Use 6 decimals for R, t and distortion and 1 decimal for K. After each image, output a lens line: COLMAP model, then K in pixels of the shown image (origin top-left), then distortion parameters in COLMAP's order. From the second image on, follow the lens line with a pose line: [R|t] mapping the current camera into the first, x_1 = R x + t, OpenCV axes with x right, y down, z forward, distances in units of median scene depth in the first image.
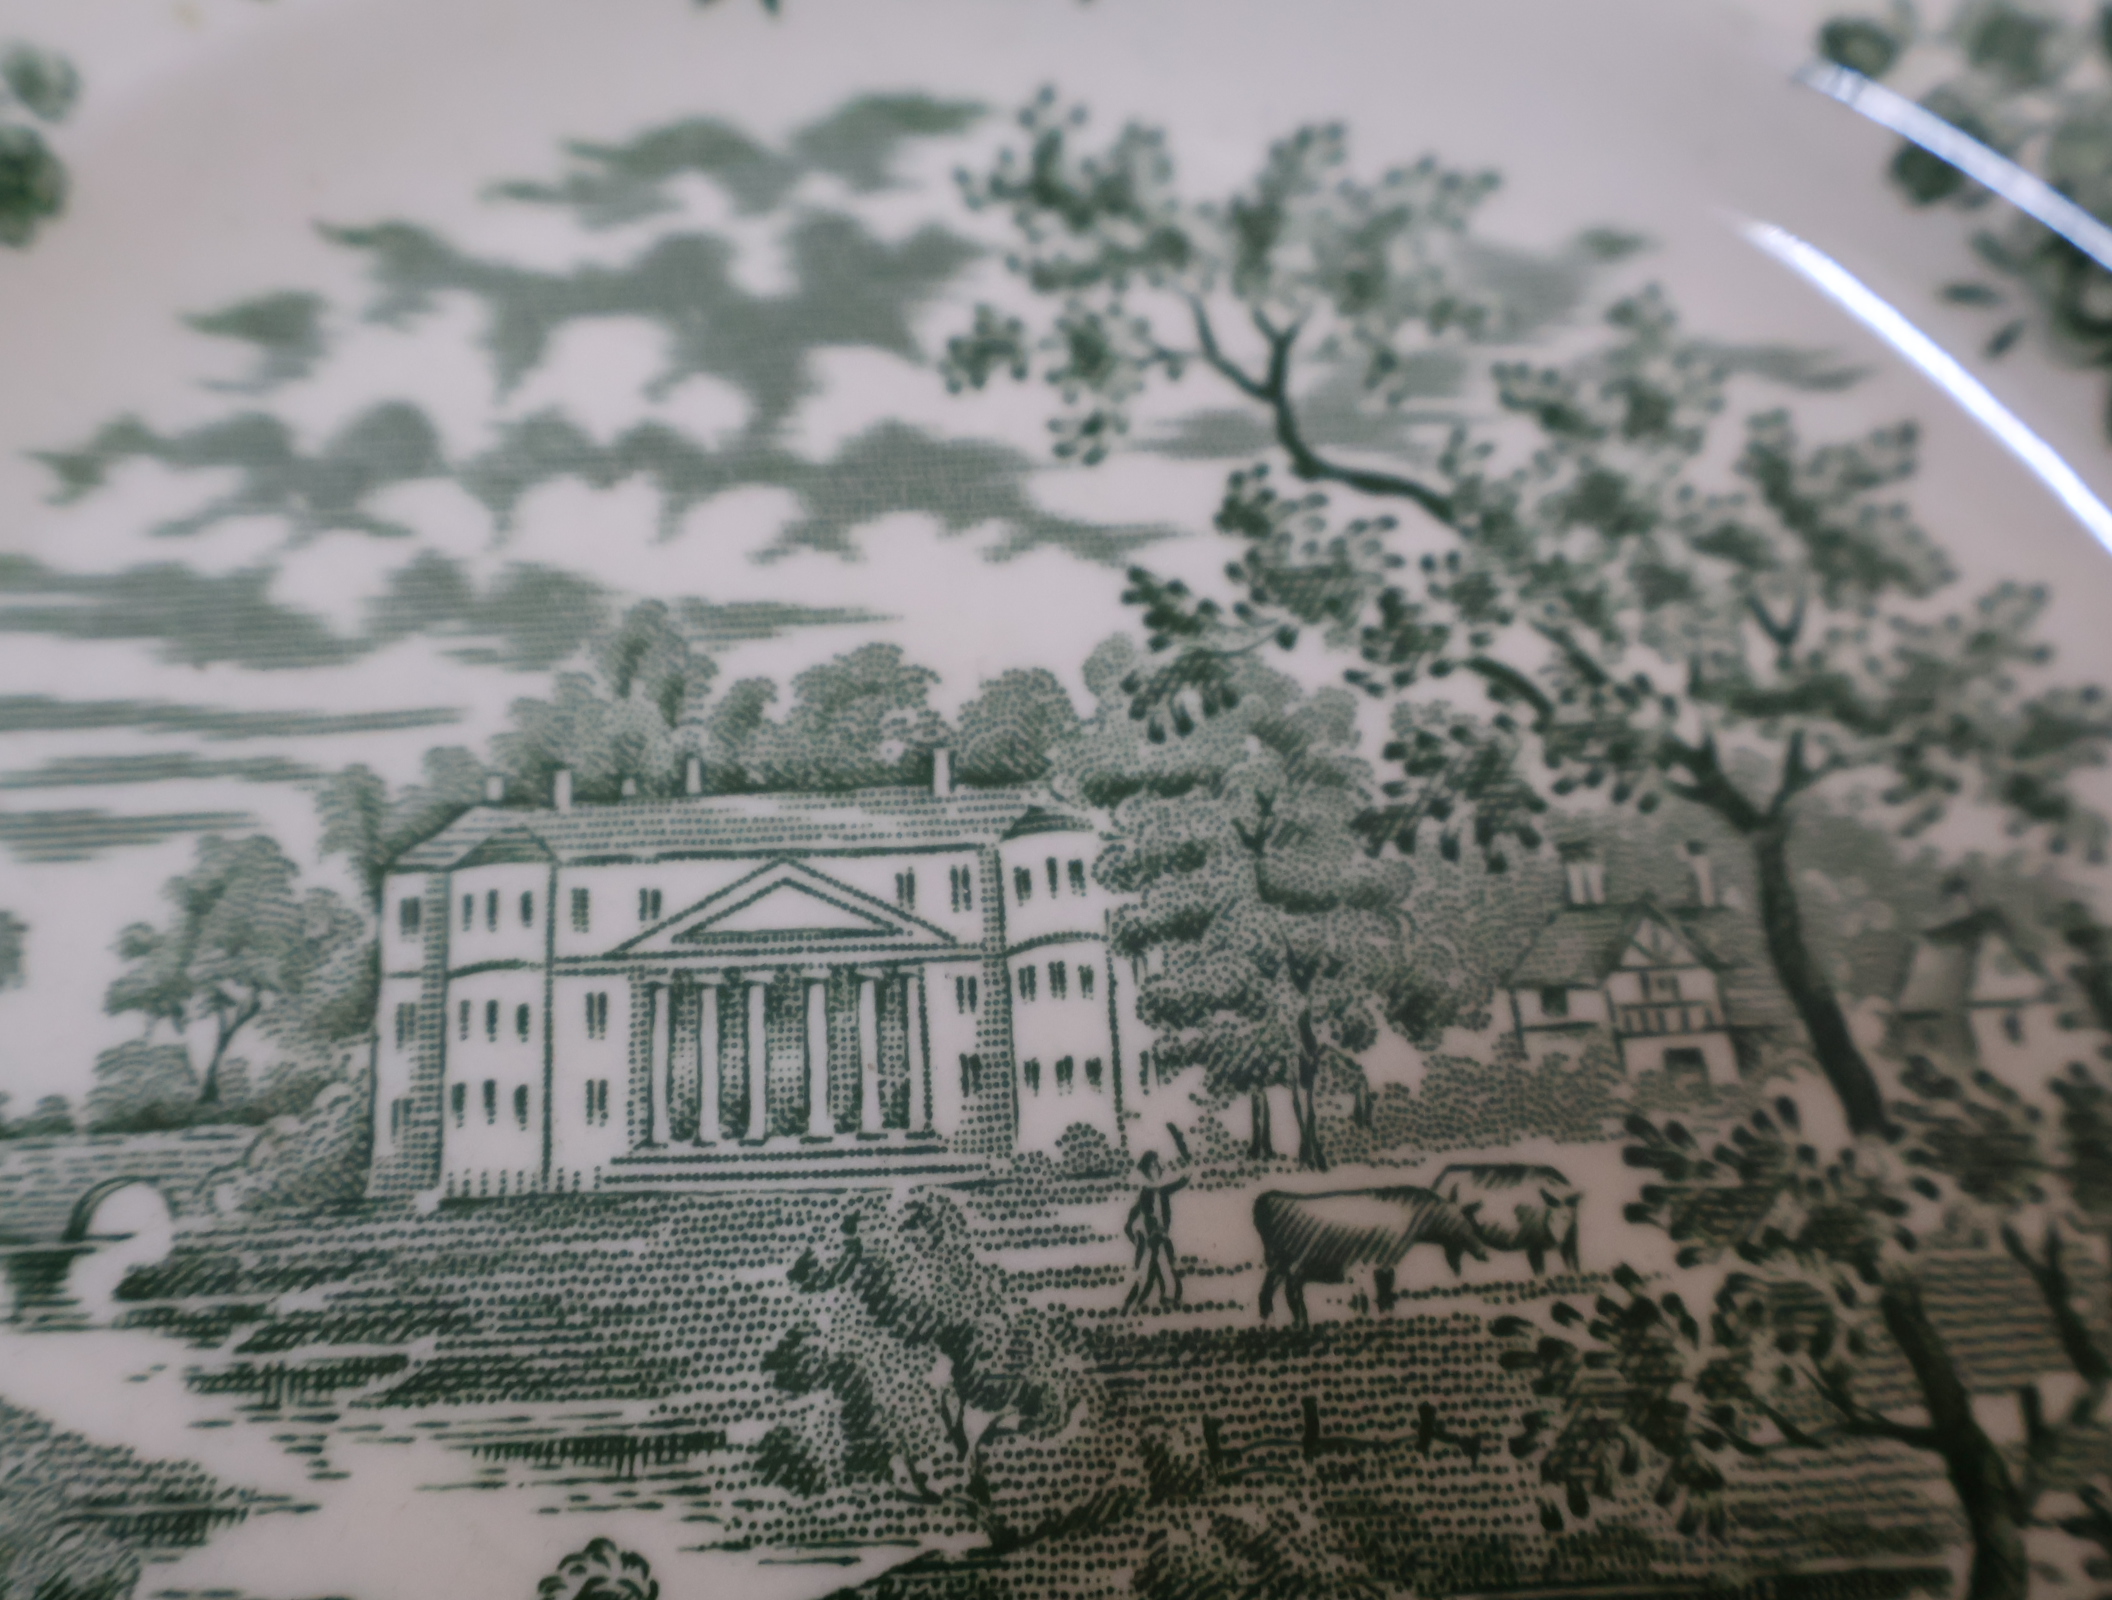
lens RADIAL K [[2549.1, 0, 1056.0], [0, 2549.1, 800.0], [0, 0, 1]] dist [0.017650, -0.007548]
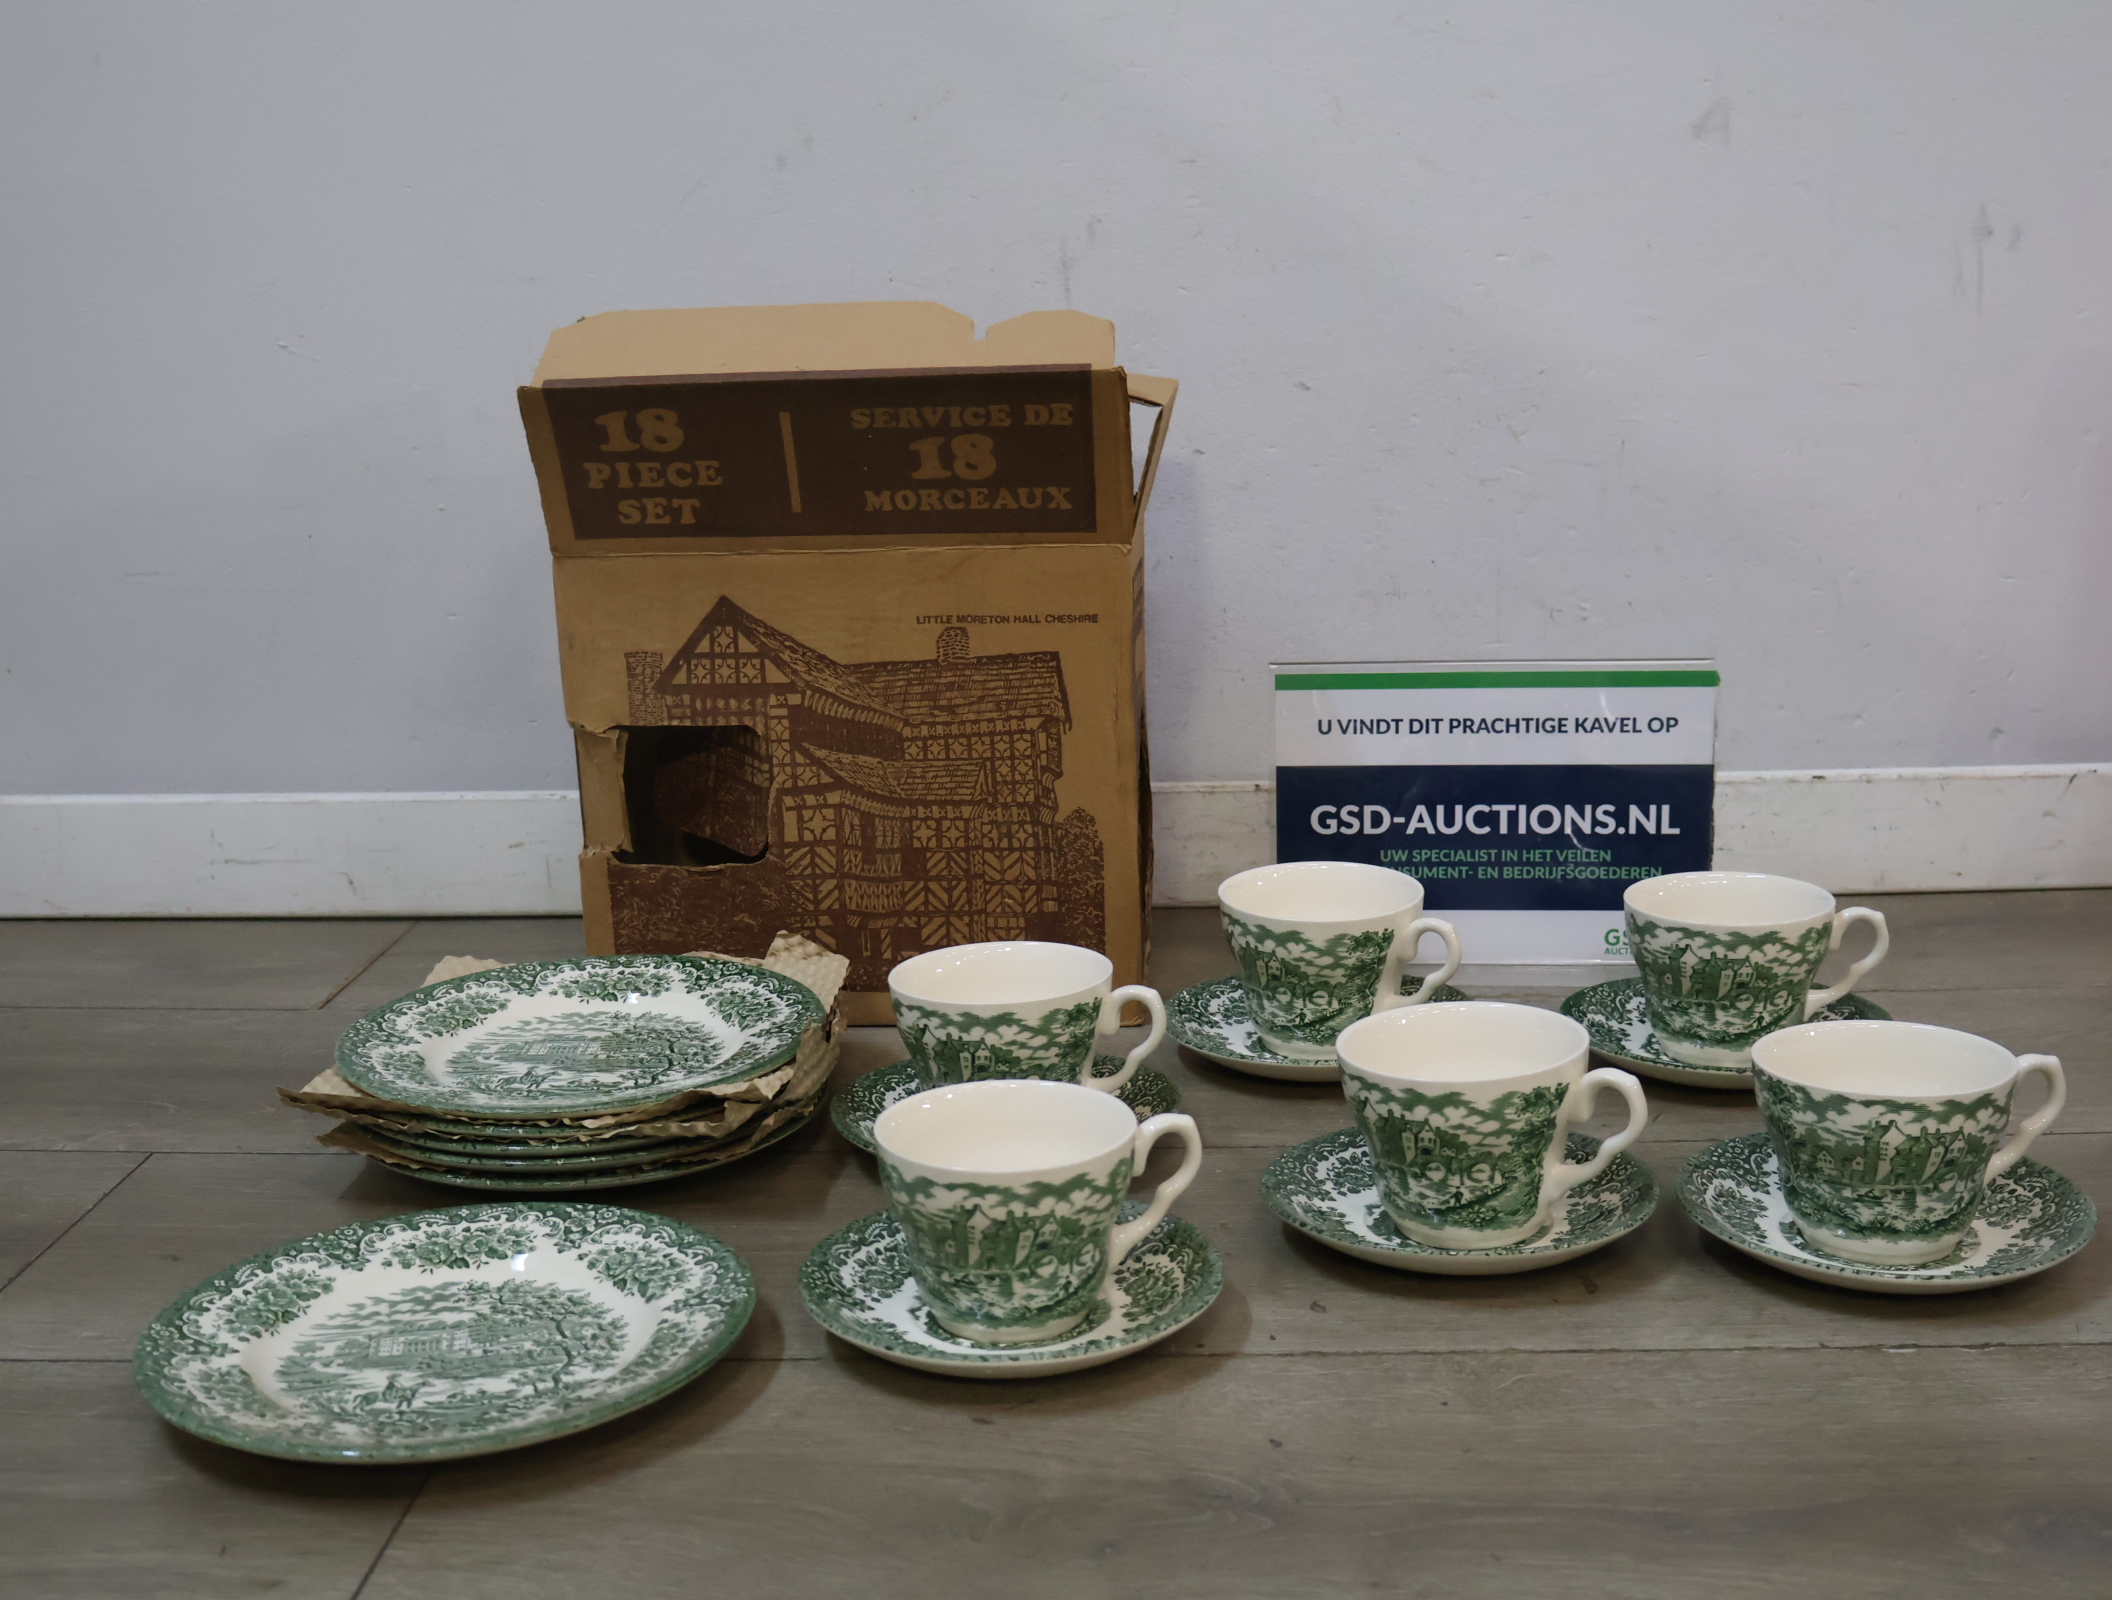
lens RADIAL K [[2450.0, 0, 1056.7], [0, 2450.0, 789.6], [0, 0, 1]] dist [-0.023423, 0.019296]
pose [[0.988596, -0.096899, 0.115278, 1.069948], [0.150162, 0.576361, -0.803280, 5.205671], [0.011395, 0.811430, 0.584338, -4.539002]]
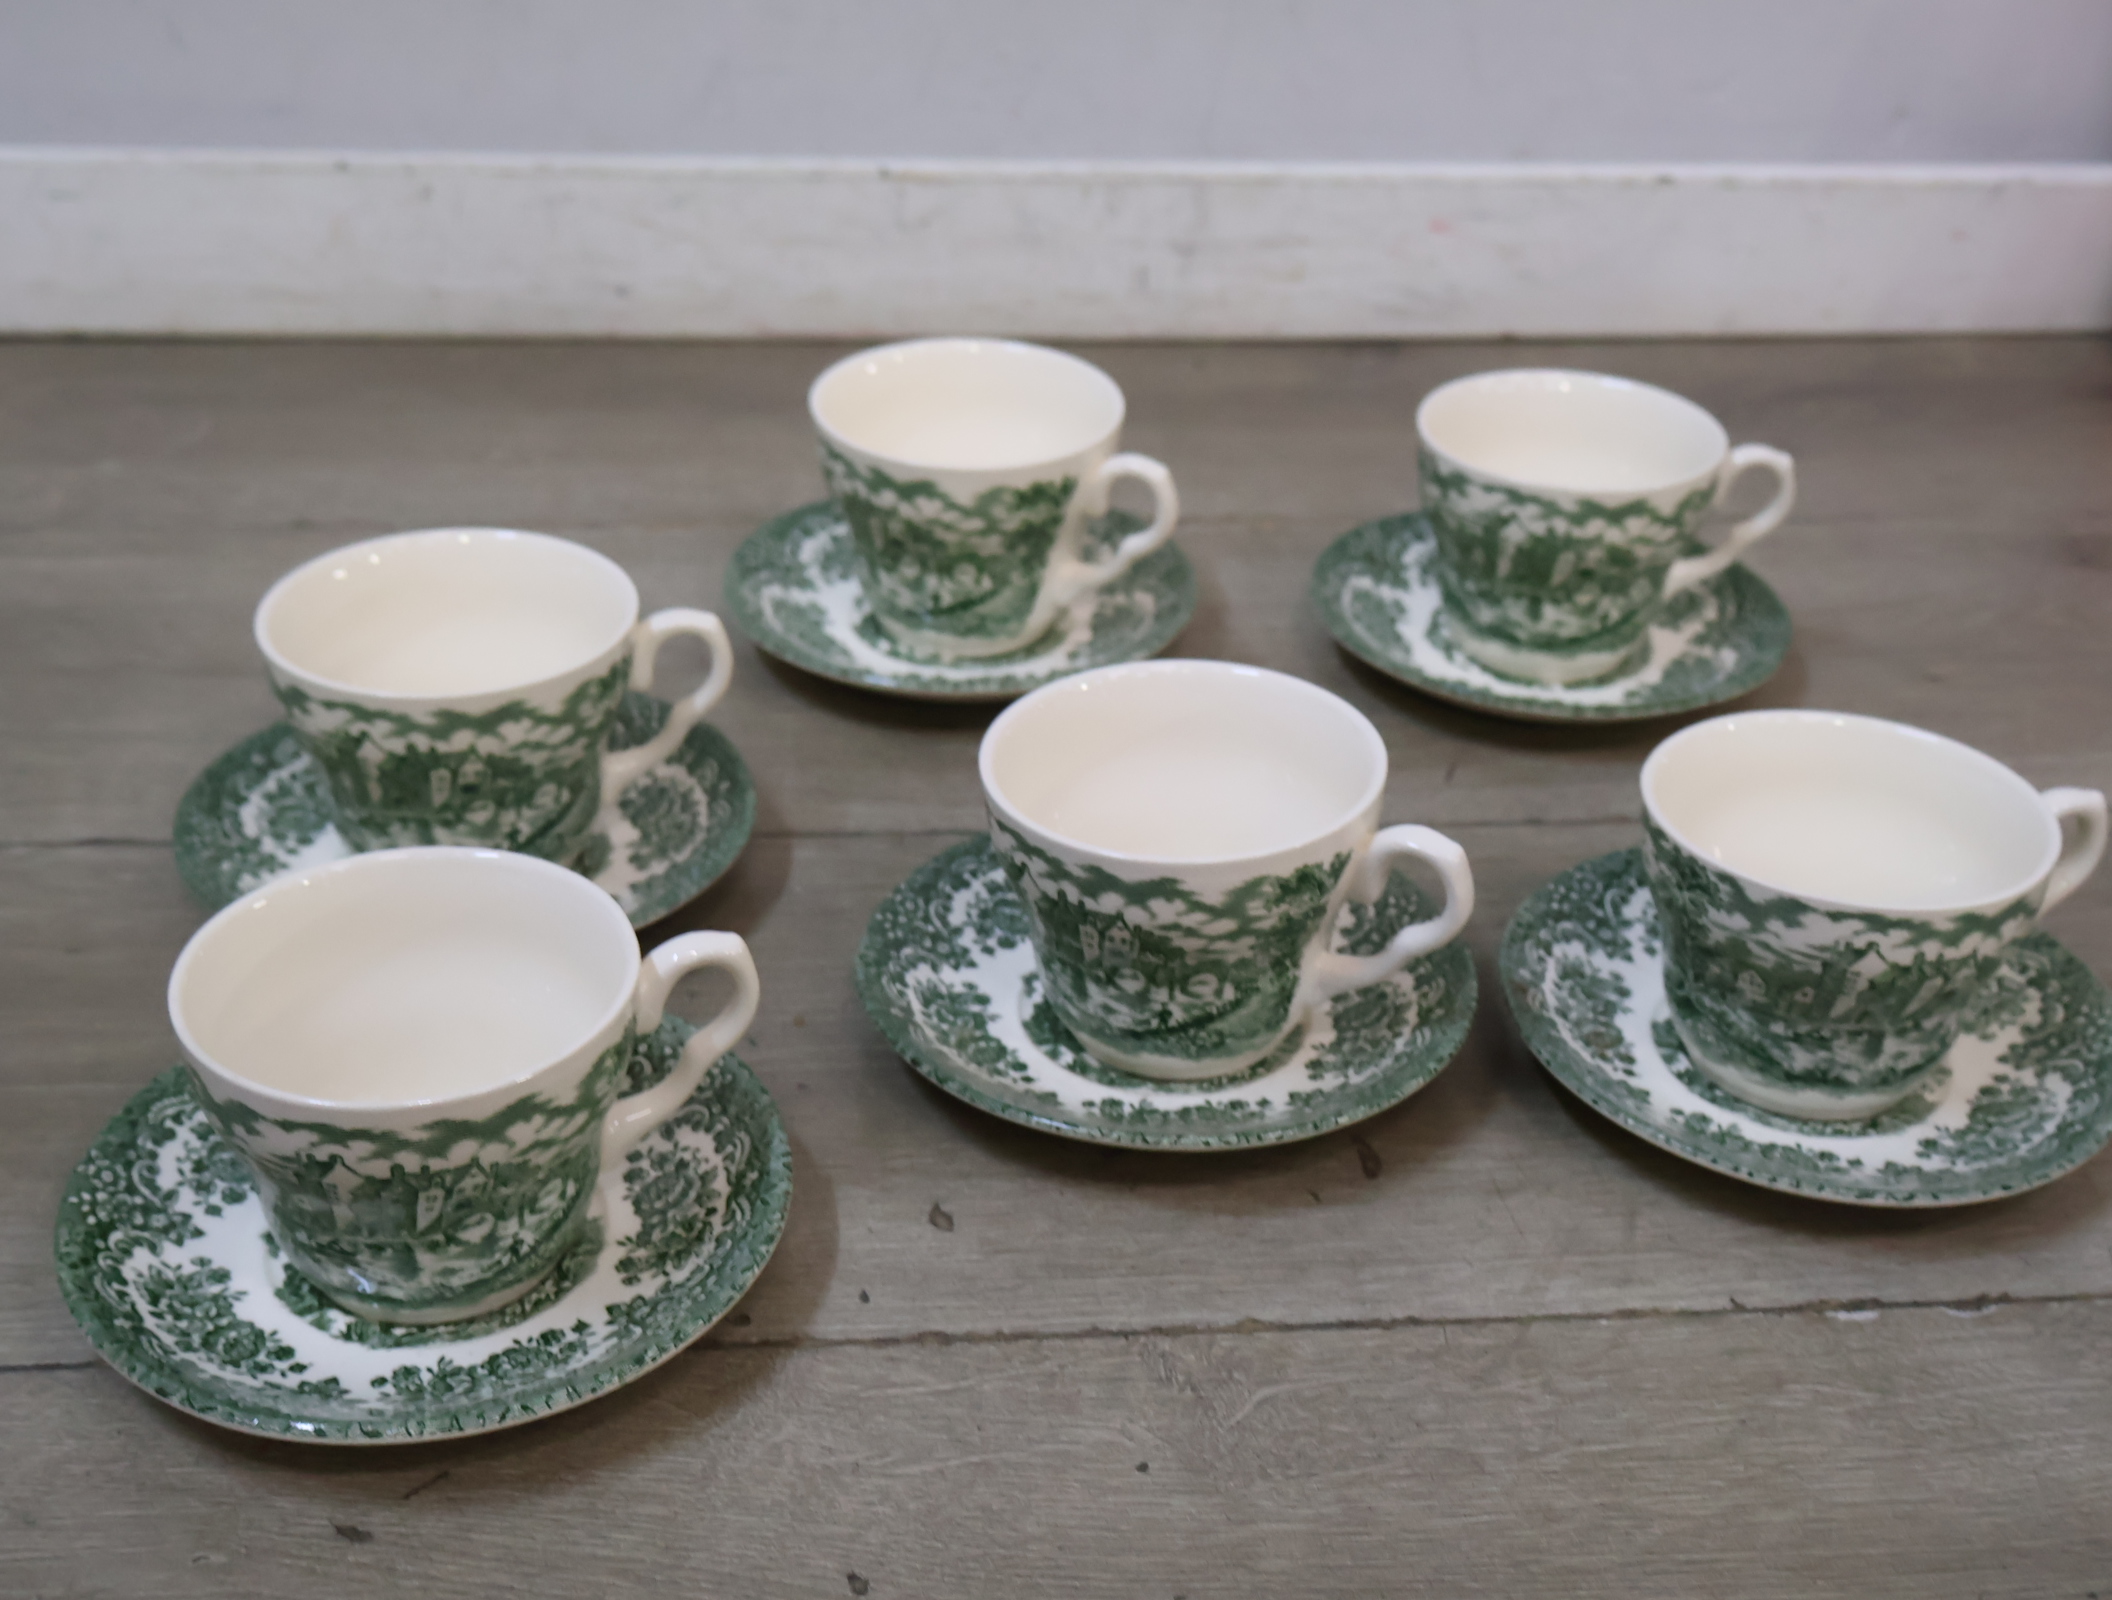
lens RADIAL K [[2499.9, 0, 1056.0], [0, 2499.9, 800.0], [0, 0, 1]] dist [0.003705, -0.014928]
pose [[0.967232, -0.140816, 0.211265, 1.879703], [0.237303, 0.797260, -0.555035, 2.314715], [-0.090276, 0.586981, 0.804552, -3.188499]]
